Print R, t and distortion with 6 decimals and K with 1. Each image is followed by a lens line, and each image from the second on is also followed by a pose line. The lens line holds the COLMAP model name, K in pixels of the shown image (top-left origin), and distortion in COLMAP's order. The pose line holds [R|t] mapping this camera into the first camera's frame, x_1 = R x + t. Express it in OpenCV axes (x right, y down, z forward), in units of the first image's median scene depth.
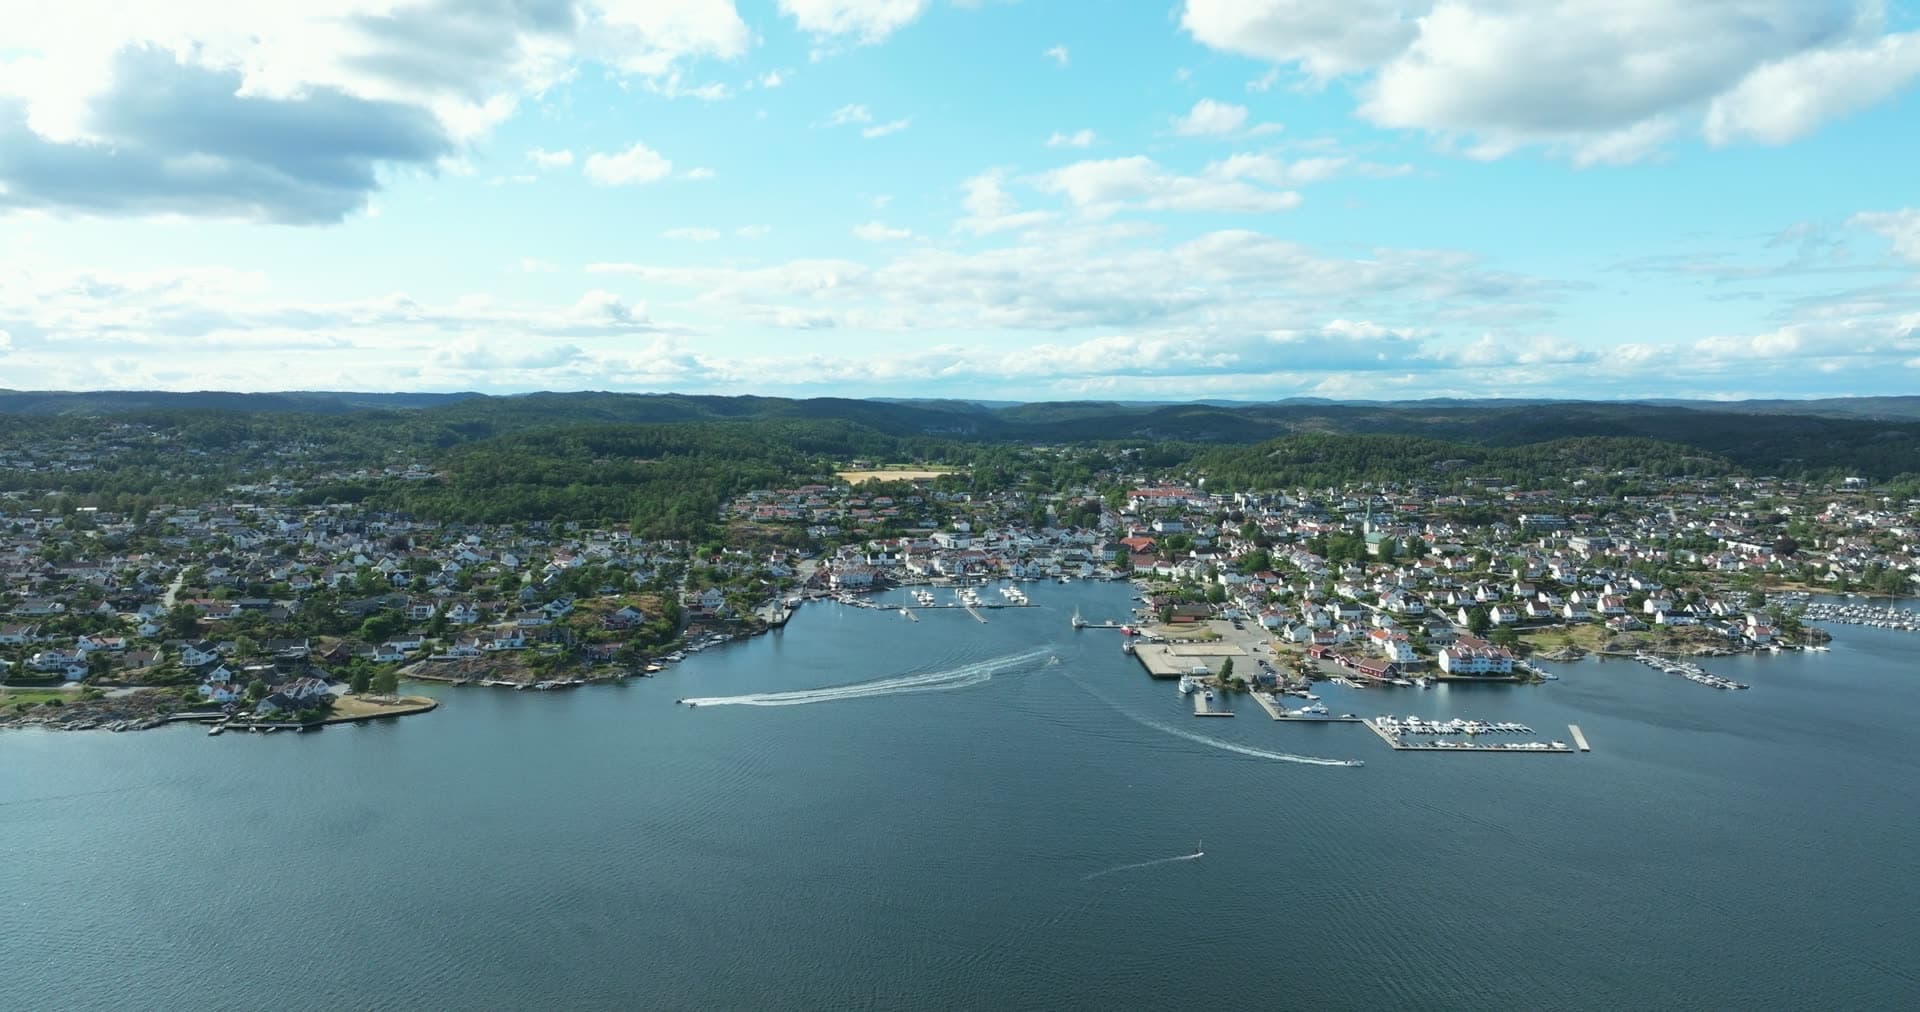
lens RADIAL K [[1344.0, 0, 960.0], [0, 1344.0, 506.0], [0, 0, 1]] dist [0.007517, -0.010633]
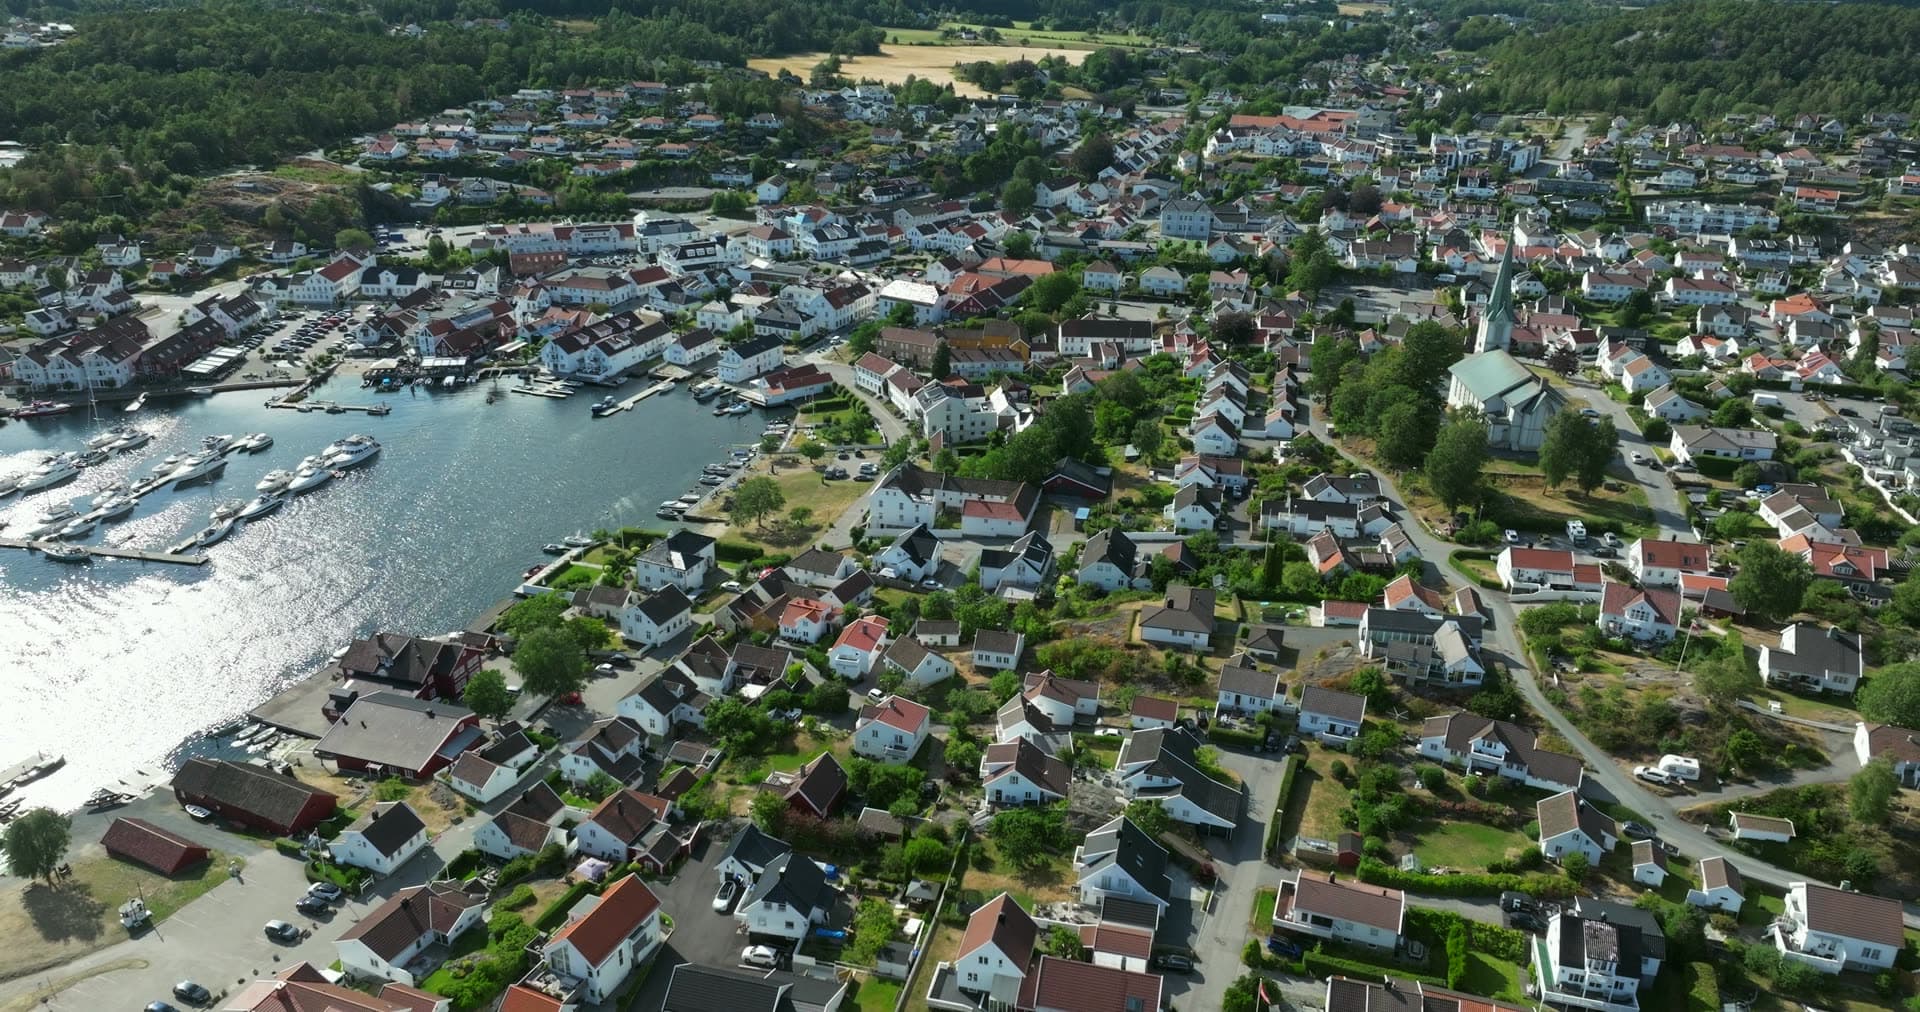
lens RADIAL K [[1345.0, 0, 960.0], [0, 1345.0, 506.0], [0, 0, 1]] dist [-0.005164, 0.024021]
pose [[0.946294, 0.133319, -0.294541, 0.254239], [-0.033694, 0.946728, 0.320267, -0.039652], [0.321548, -0.293143, 0.900375, 0.584371]]
